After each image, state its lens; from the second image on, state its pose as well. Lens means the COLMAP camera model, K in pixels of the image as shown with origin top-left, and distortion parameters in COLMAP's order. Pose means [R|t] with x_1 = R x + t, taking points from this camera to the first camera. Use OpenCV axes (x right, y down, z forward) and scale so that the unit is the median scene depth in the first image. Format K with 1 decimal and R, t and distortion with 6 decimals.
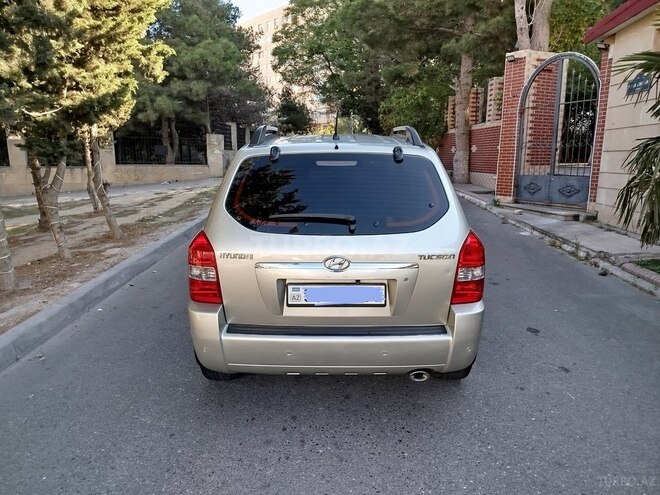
lens RADIAL K [[460.1, 0, 336.3], [0, 460.1, 247.5], [0, 0, 1]] dist [0.037044, -0.029302]
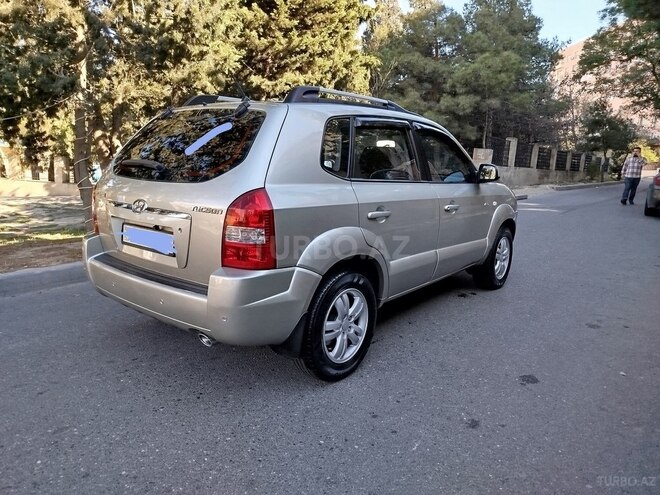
lens RADIAL K [[460.1, 0, 333.7], [0, 460.1, 245.9], [0, 0, 1]] dist [0.037044, -0.029302]
pose [[0.784759, 0.136188, -0.604654, 0.889470], [-0.166211, 0.986070, 0.006376, 0.038498], [0.597099, 0.095497, 0.796463, 0.374070]]
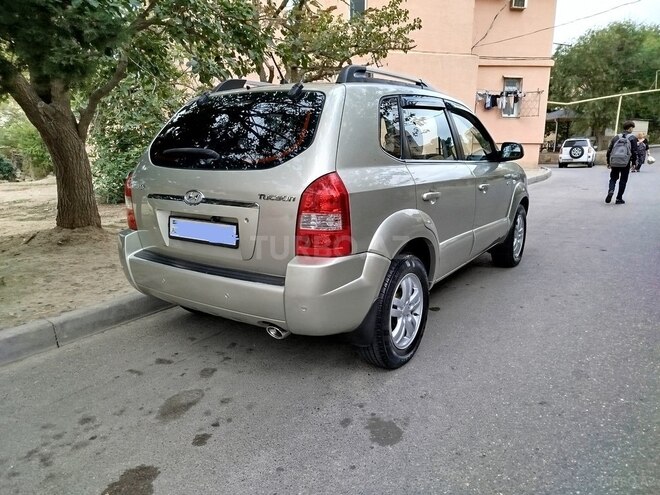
lens RADIAL K [[460.1, 0, 332.2], [0, 460.1, 250.6], [0, 0, 1]] dist [0.037044, -0.029302]
pose [[0.829658, 0.115418, -0.546211, 0.723691], [-0.118265, 0.992526, 0.030090, 0.074243], [0.545602, 0.039633, 0.837107, 0.283606]]
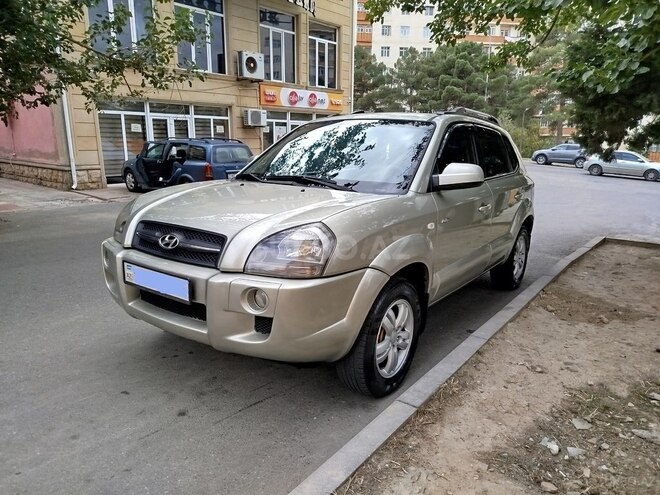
lens RADIAL K [[460.1, 0, 332.9], [0, 460.1, 248.6], [0, 0, 1]] dist [0.037044, -0.029302]
pose [[-0.811037, -0.145981, 0.566488, -0.743704], [0.104546, 0.916605, 0.385881, -0.570467], [-0.575577, 0.372188, -0.728139, 2.889469]]
